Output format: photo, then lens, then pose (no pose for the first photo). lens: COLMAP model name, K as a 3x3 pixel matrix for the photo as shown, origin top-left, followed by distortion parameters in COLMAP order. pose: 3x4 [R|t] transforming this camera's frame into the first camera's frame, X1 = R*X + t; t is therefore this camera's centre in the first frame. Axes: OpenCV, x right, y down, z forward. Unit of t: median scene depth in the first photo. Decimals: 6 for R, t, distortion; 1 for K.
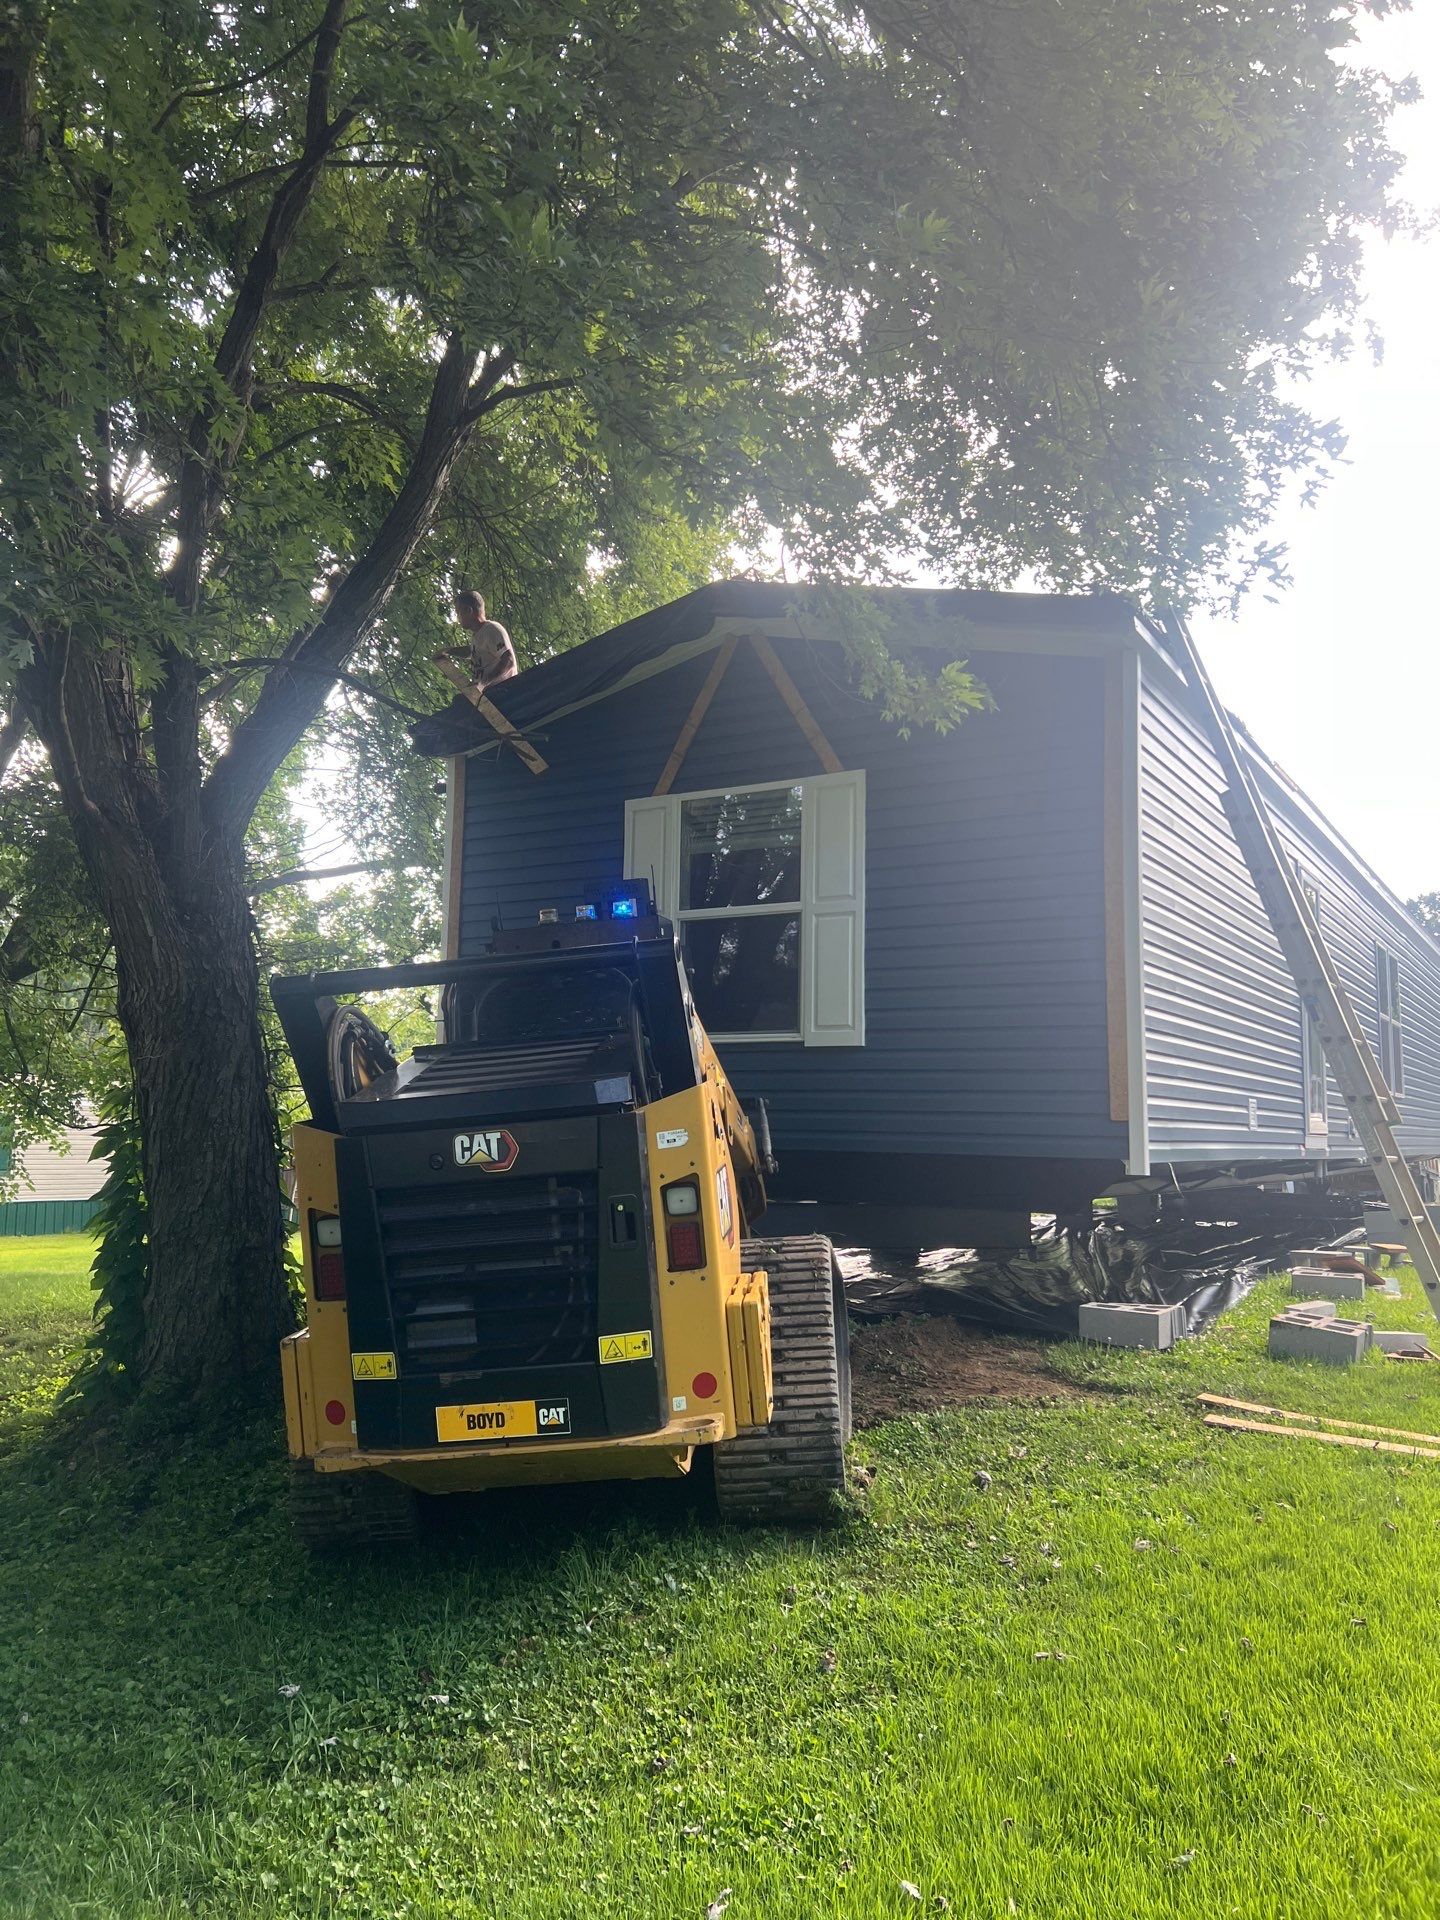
lens RADIAL K [[1430.0, 0, 660.9], [0, 1430.0, 957.6], [0, 0, 1]] dist [0.030504, 0.002070]
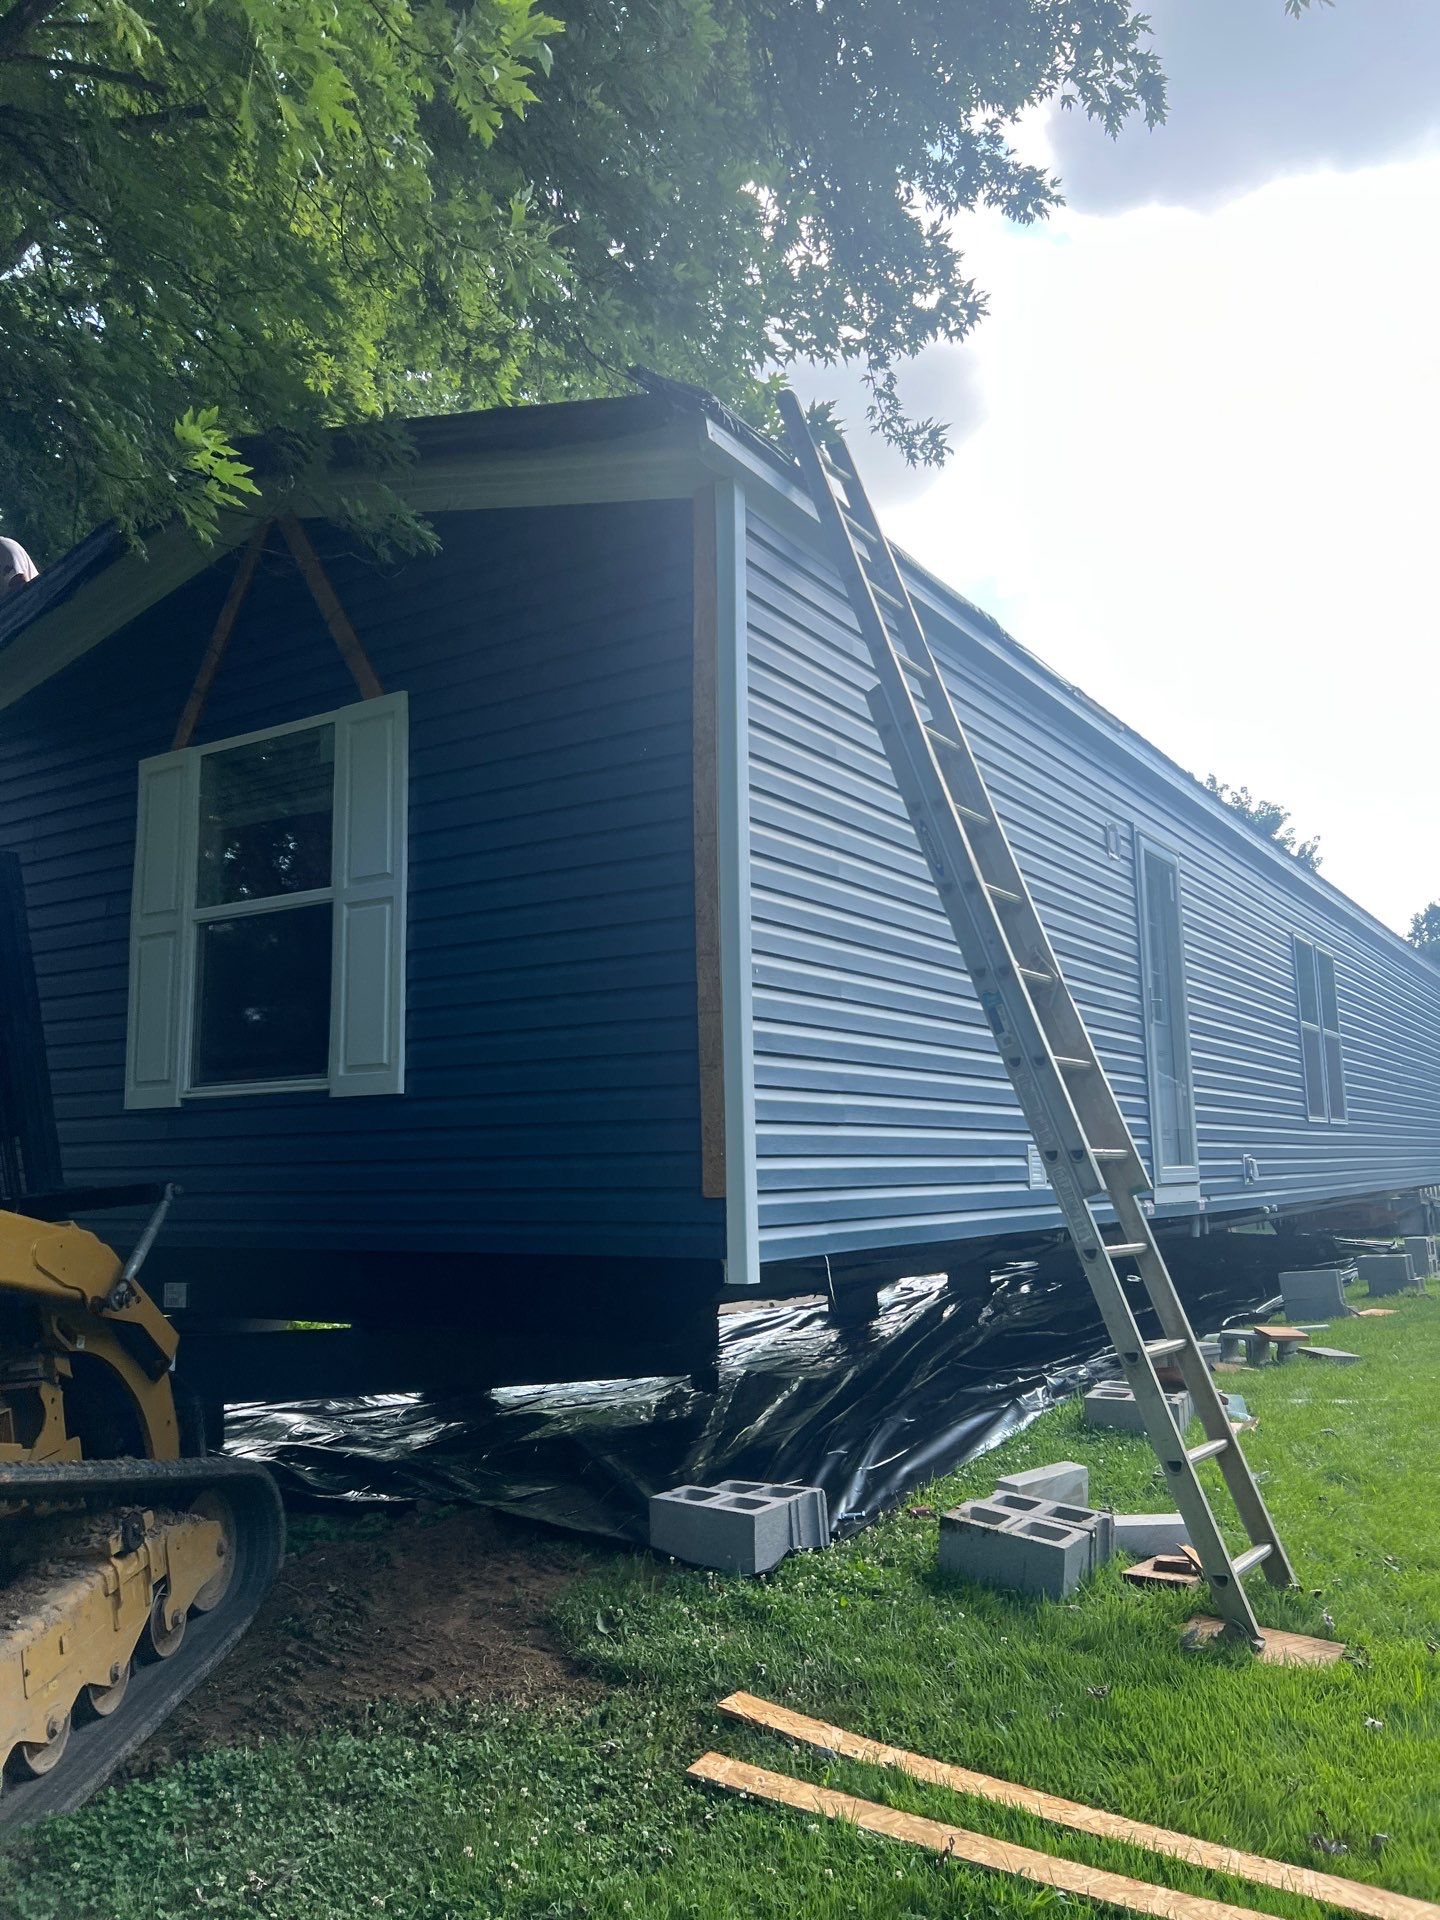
lens RADIAL K [[1430.0, 0, 660.9], [0, 1430.0, 957.6], [0, 0, 1]] dist [0.030504, 0.002070]
pose [[0.999065, -0.035741, -0.024314, 0.274952], [0.035114, 0.999051, -0.025764, 0.018848], [0.025212, 0.024886, 0.999372, 0.312897]]
